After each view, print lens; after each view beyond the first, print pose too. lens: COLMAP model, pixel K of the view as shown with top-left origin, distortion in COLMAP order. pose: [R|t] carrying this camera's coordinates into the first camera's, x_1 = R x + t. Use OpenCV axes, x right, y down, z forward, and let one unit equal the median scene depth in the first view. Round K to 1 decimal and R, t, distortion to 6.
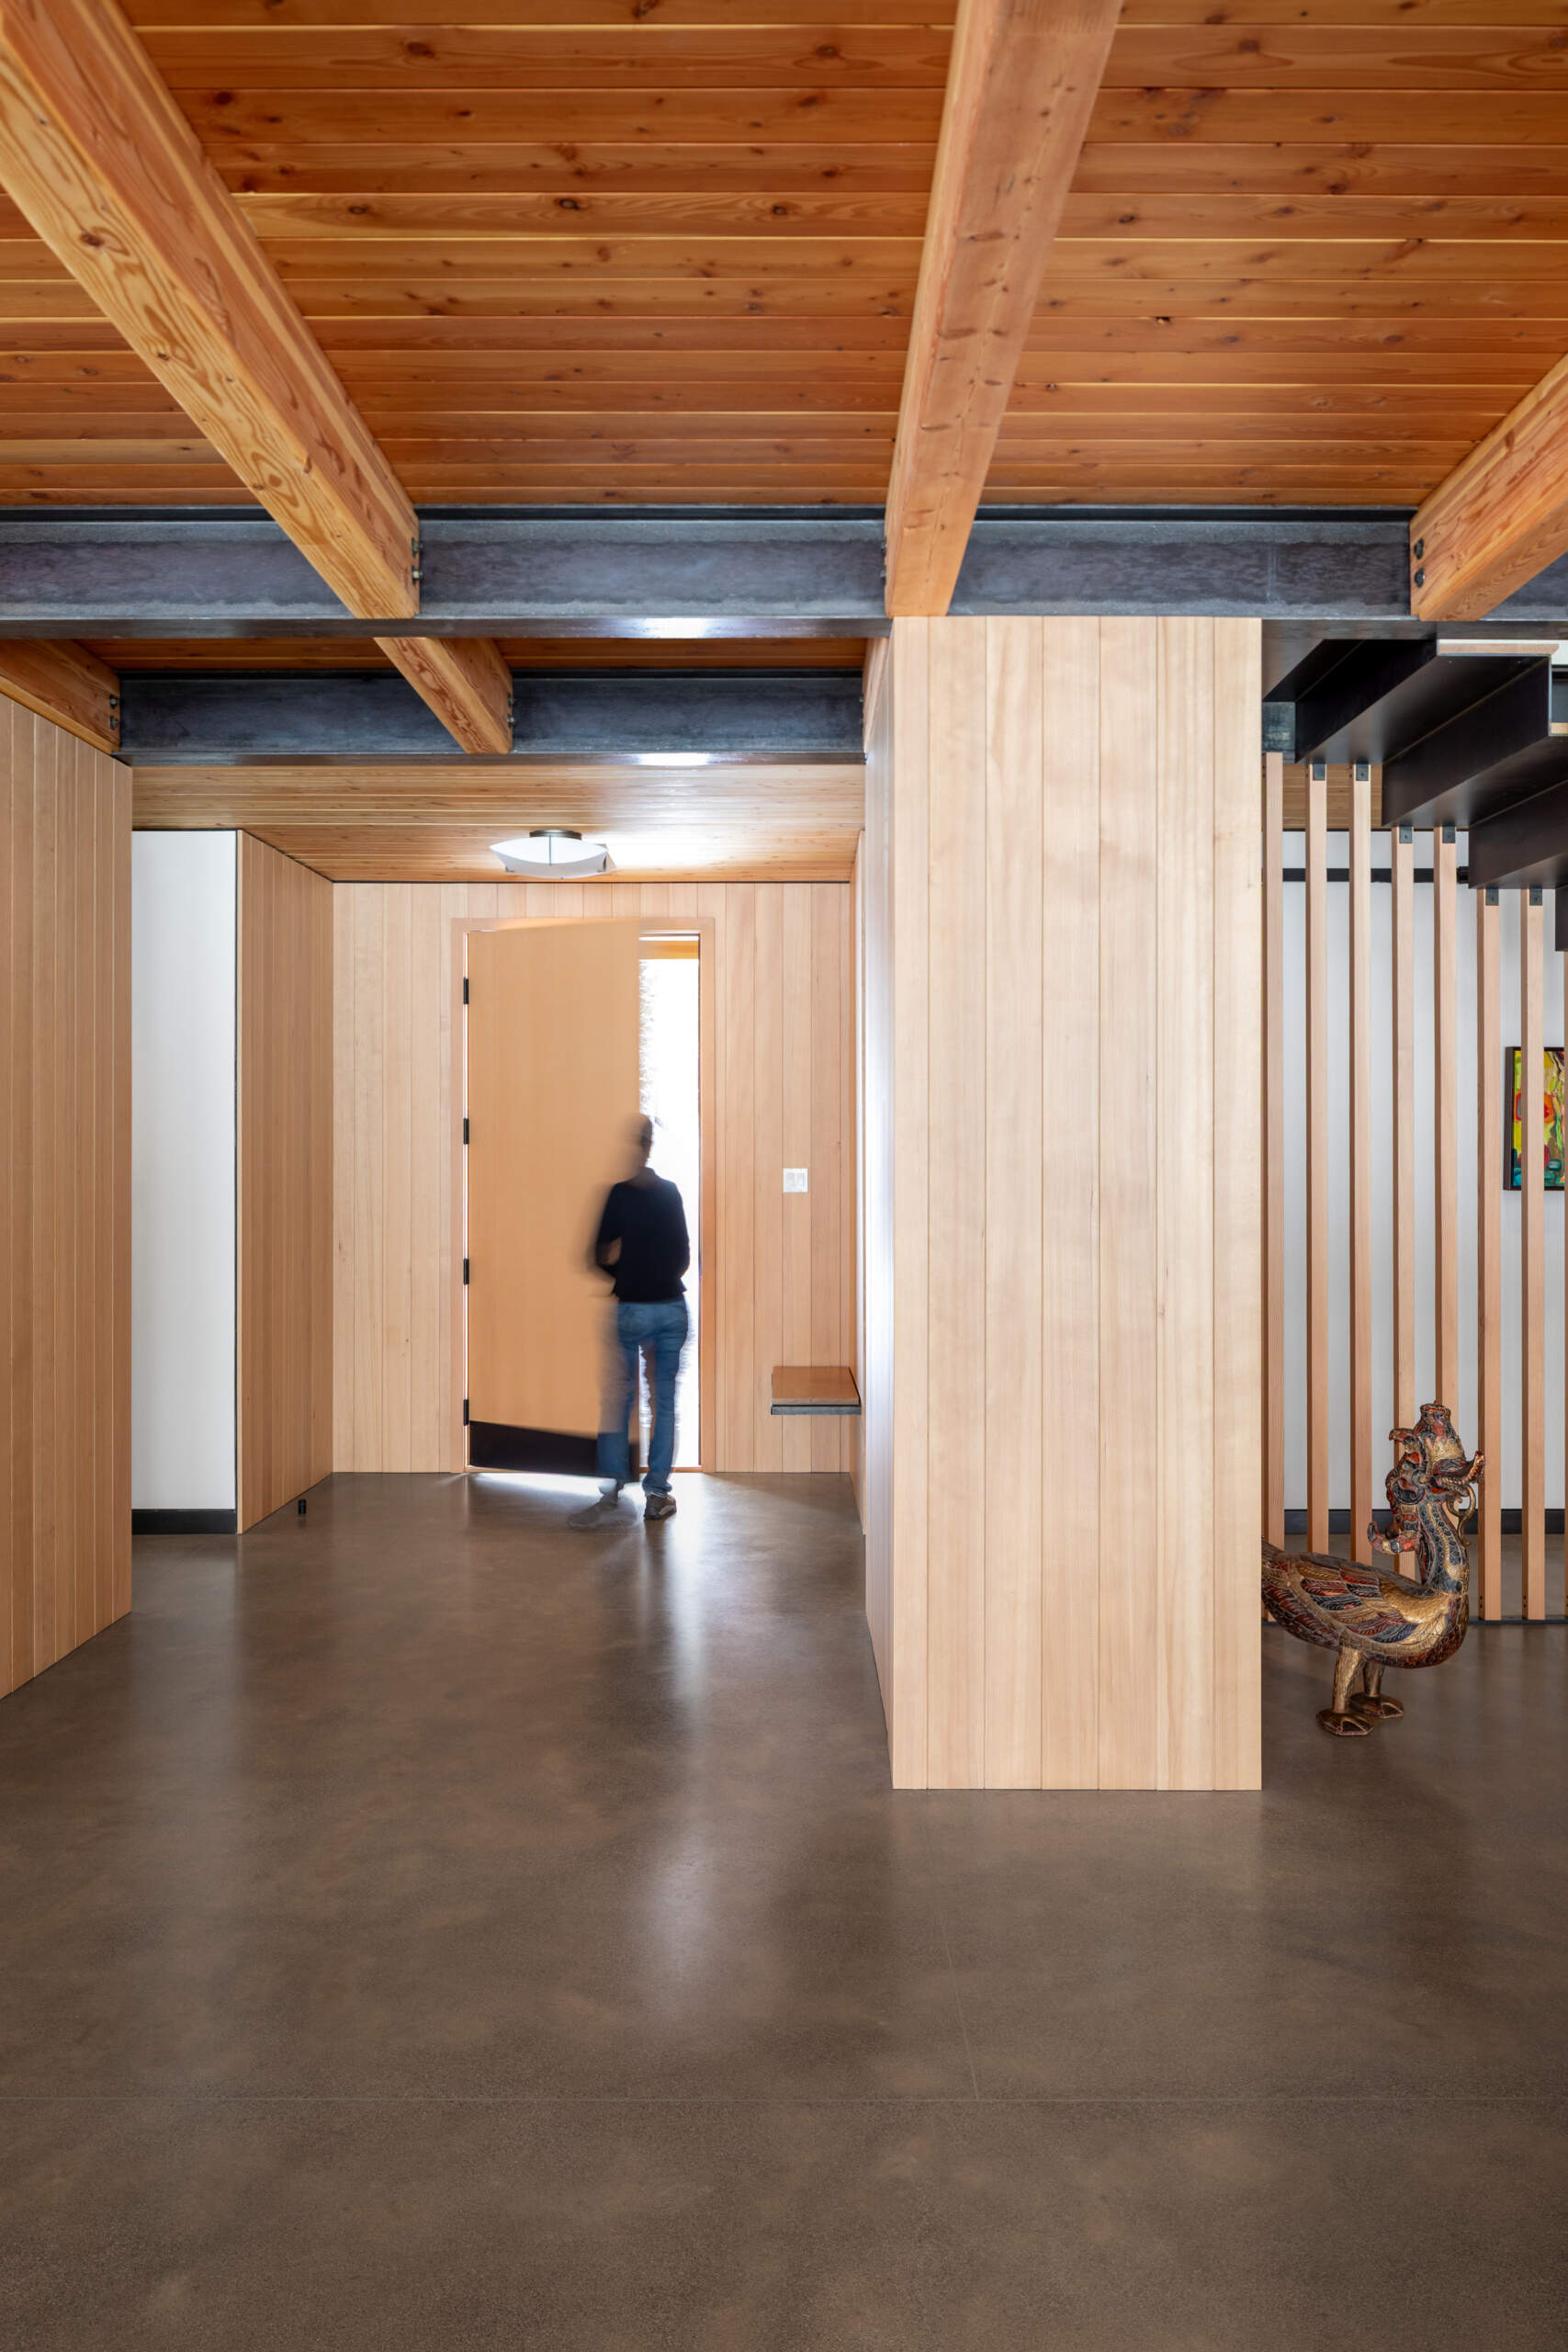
lens RADIAL K [[1667.0, 0, 780.4], [0, 1667.0, 1164.7], [0, 0, 1]] dist [-0.007902, 0.001396]
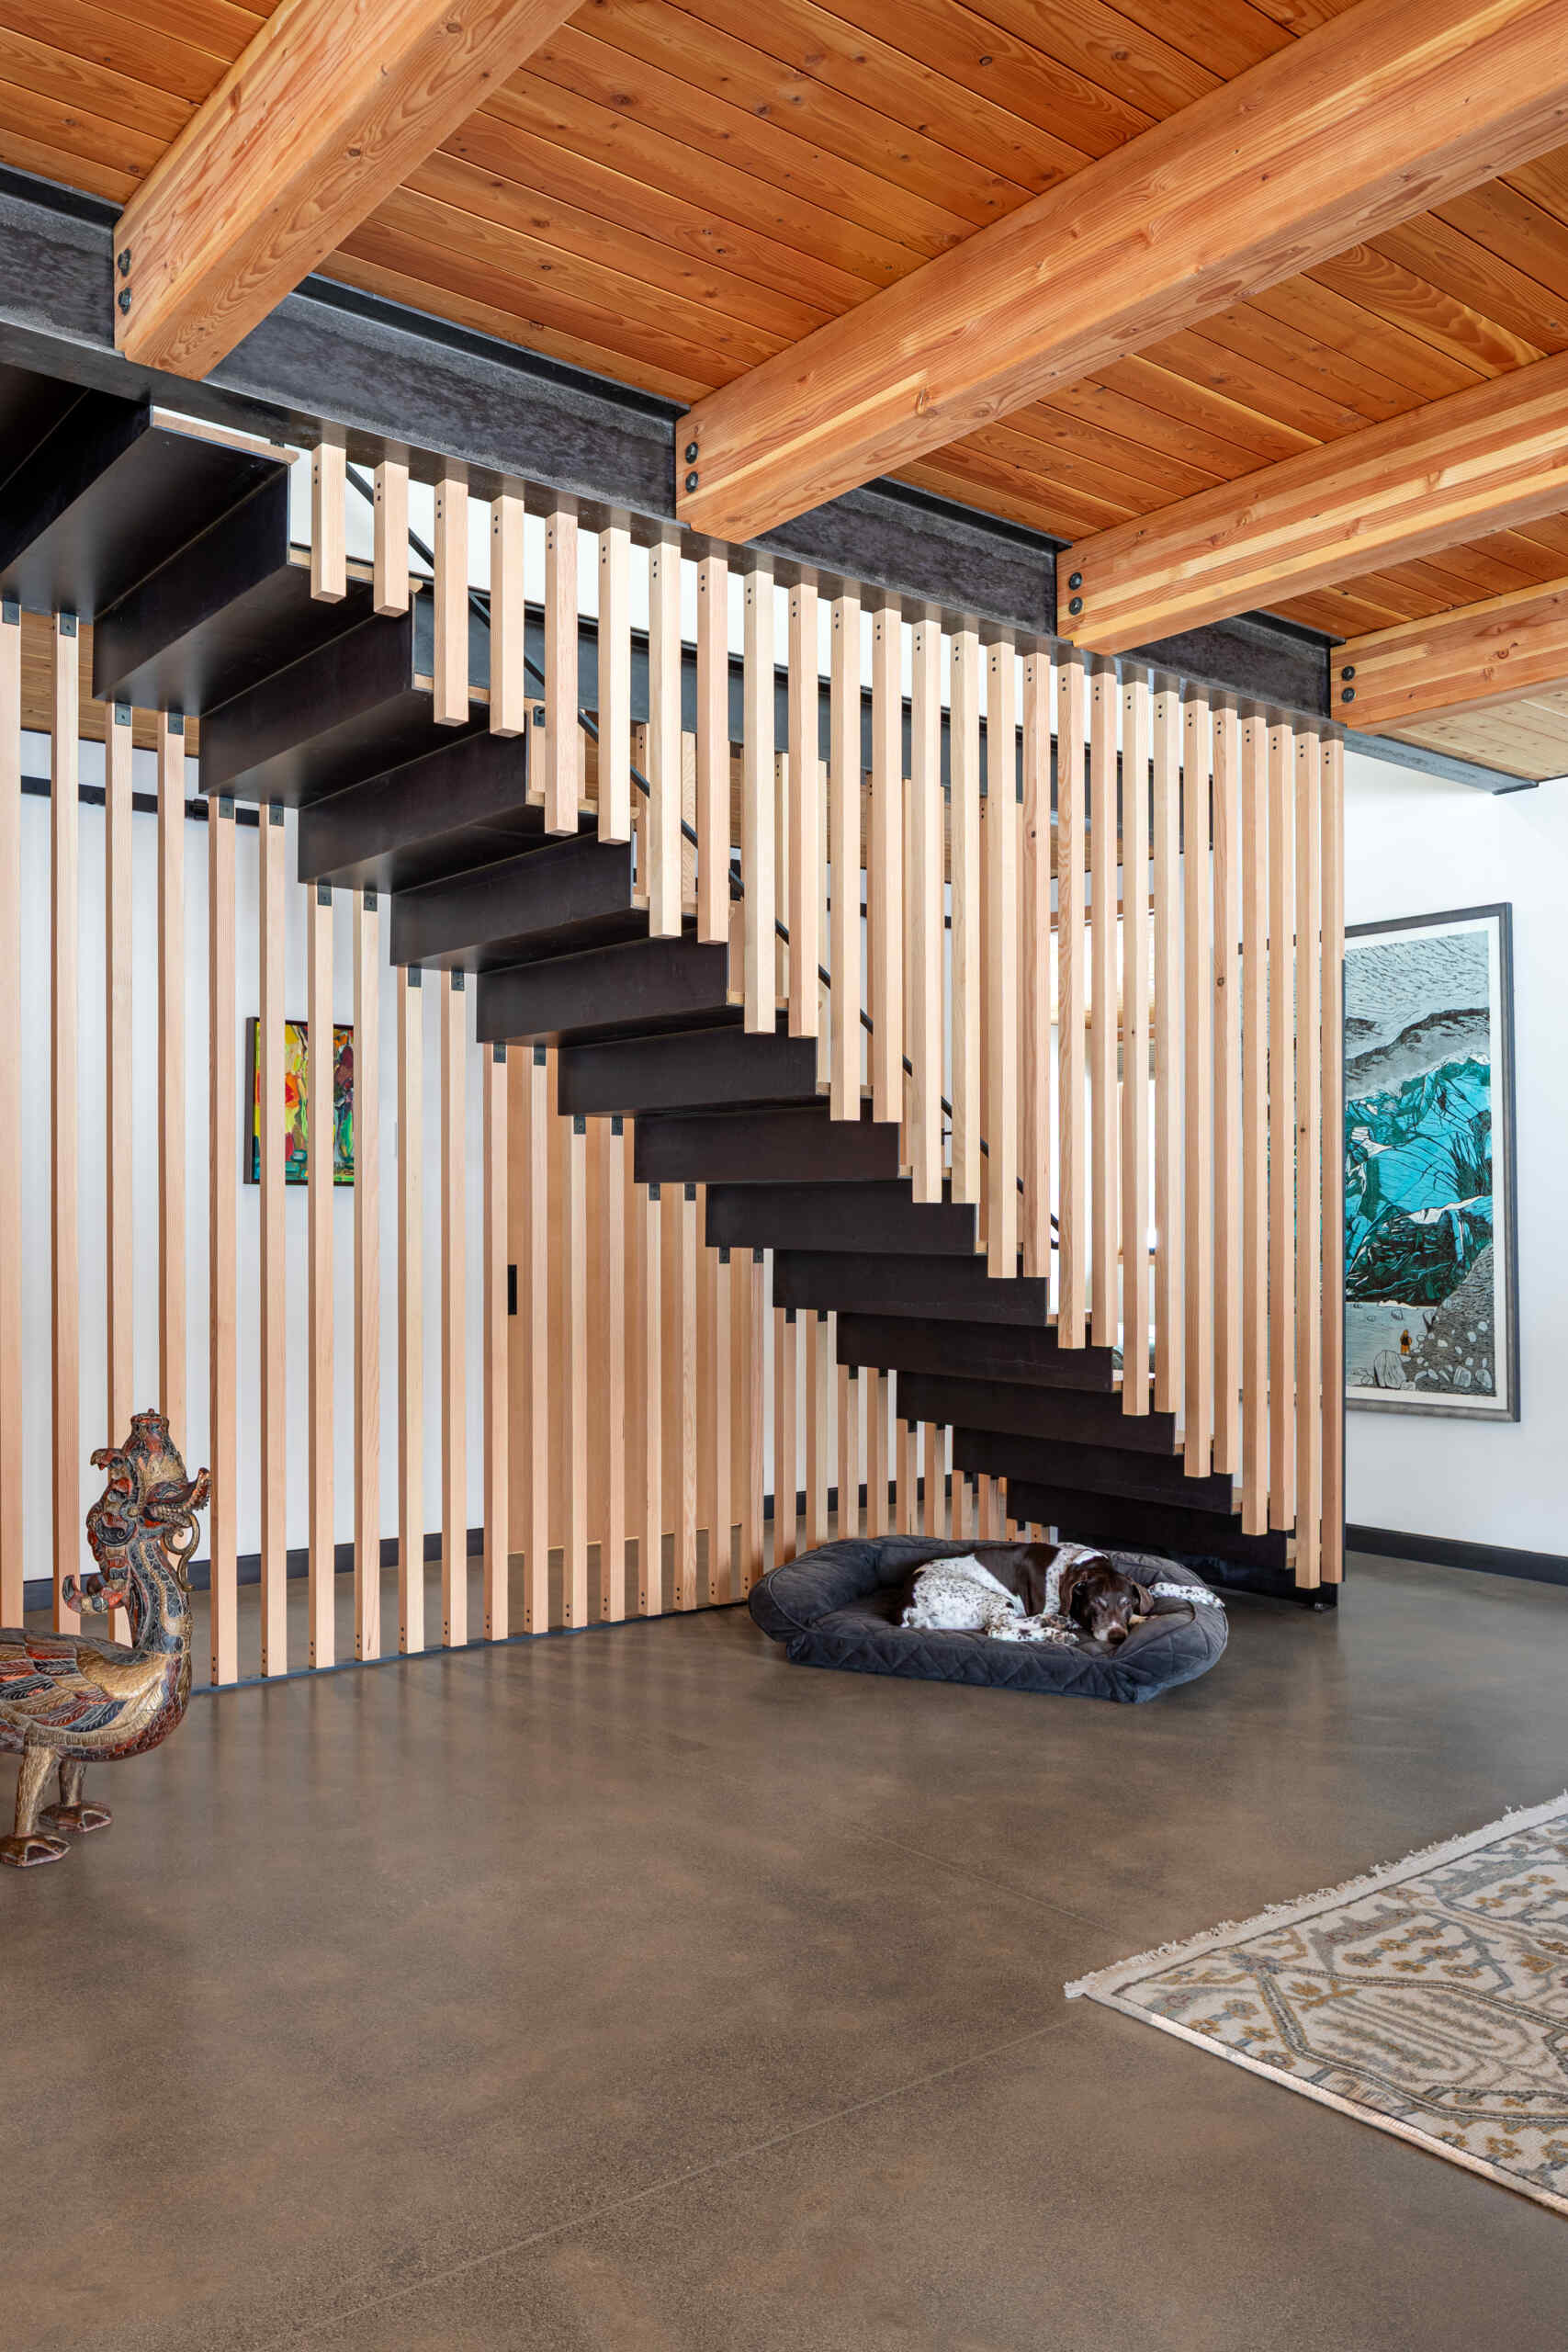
lens RADIAL K [[1782.6, 0, 704.0], [0, 1782.6, 1231.5], [0, 0, 1]] dist [-0.009838, 0.002677]
pose [[0.793447, 0.000905, 0.608639, 0.101865], [-0.000128, 0.999999, -0.001319, 0.065767], [-0.608640, 0.000968, 0.793446, 0.201767]]
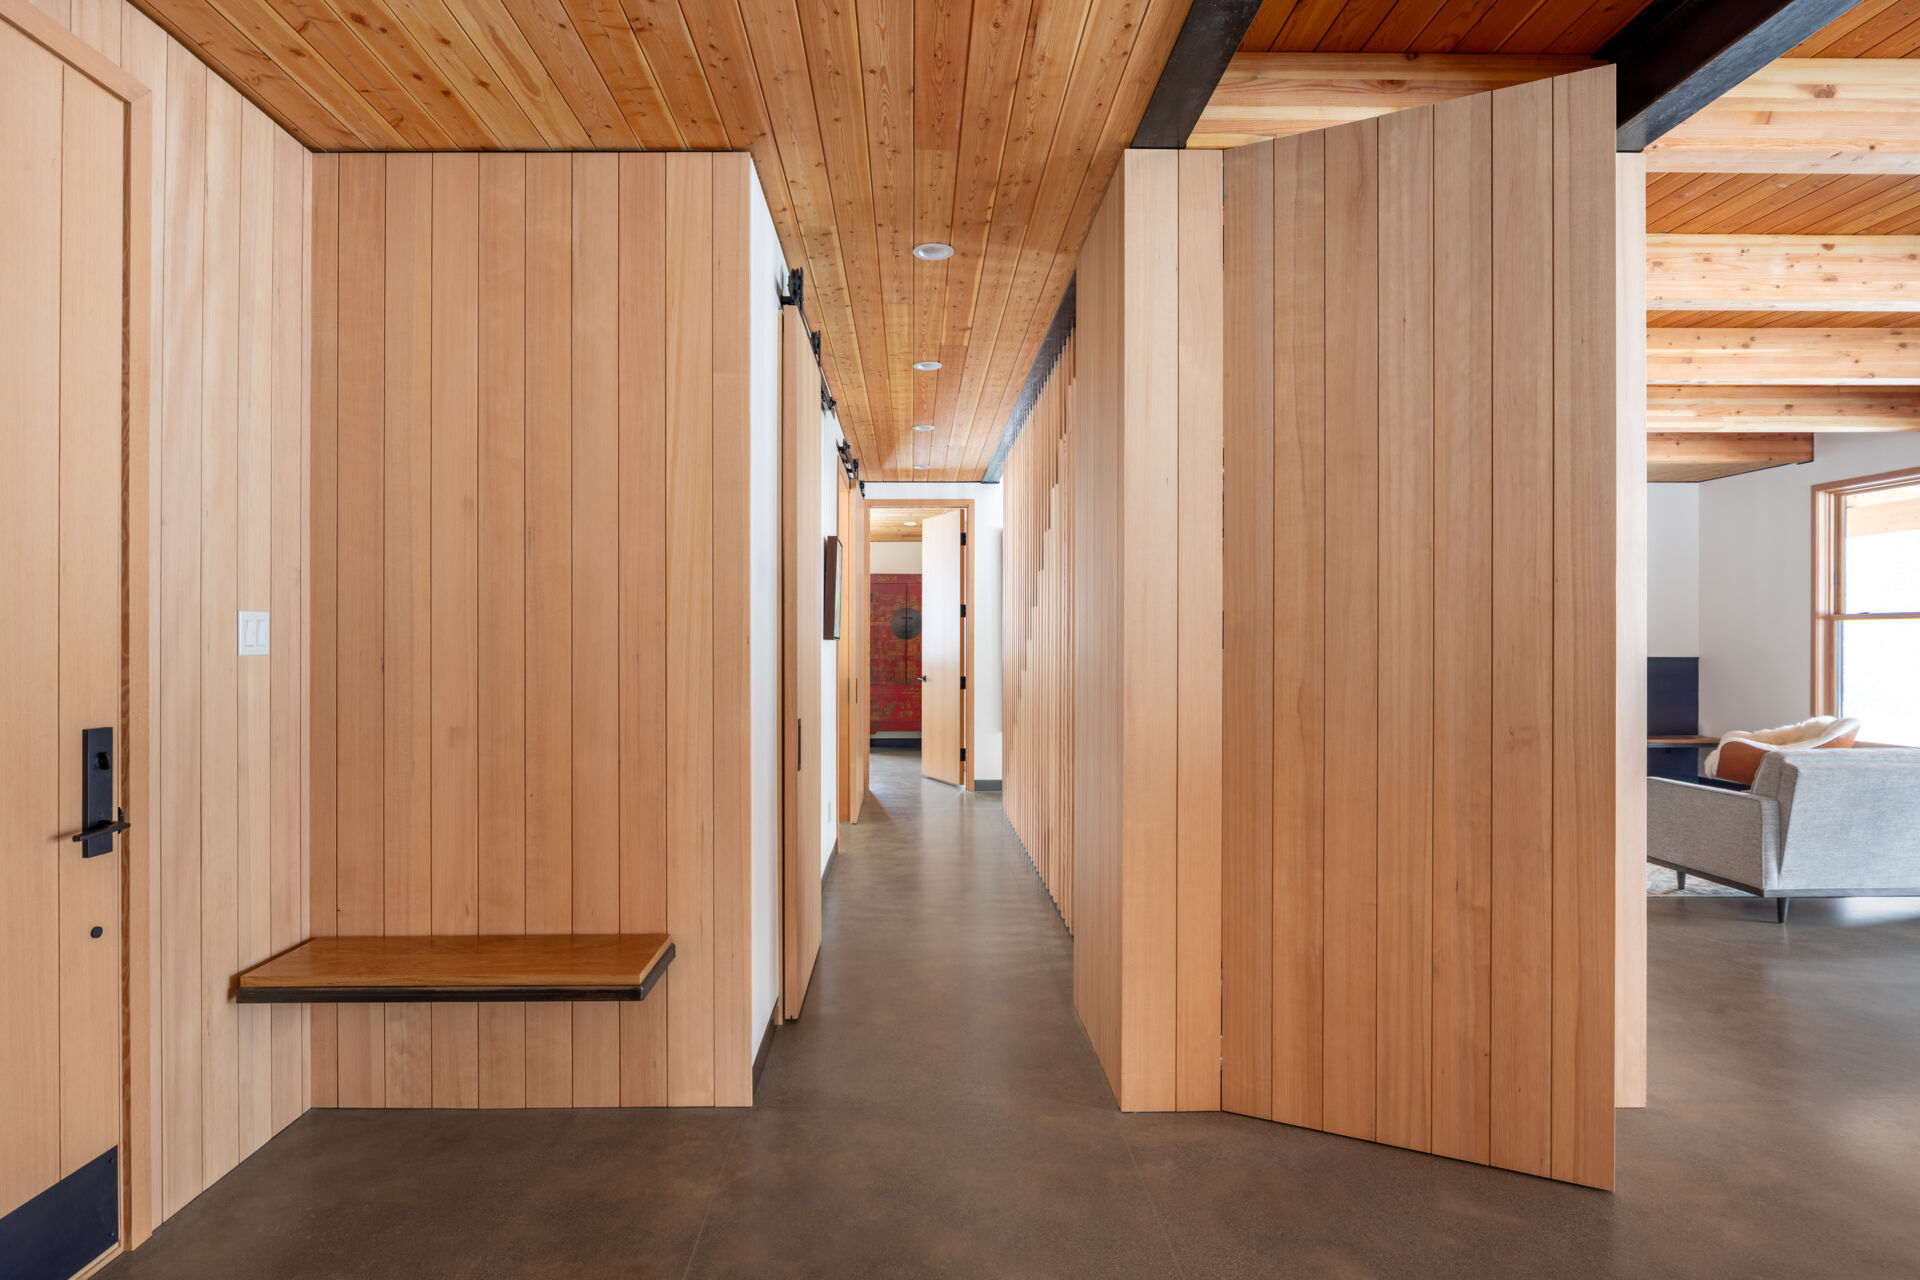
lens RADIAL K [[1015.4, 0, 934.0], [0, 1015.4, 636.2], [0, 0, 1]] dist [-0.006884, 0.000026]
pose [[-0.014769, 0.002997, 0.999886, -0.651962], [0.006641, 0.999974, -0.002899, 0.025871], [-0.999869, 0.006597, -0.014788, 1.501616]]
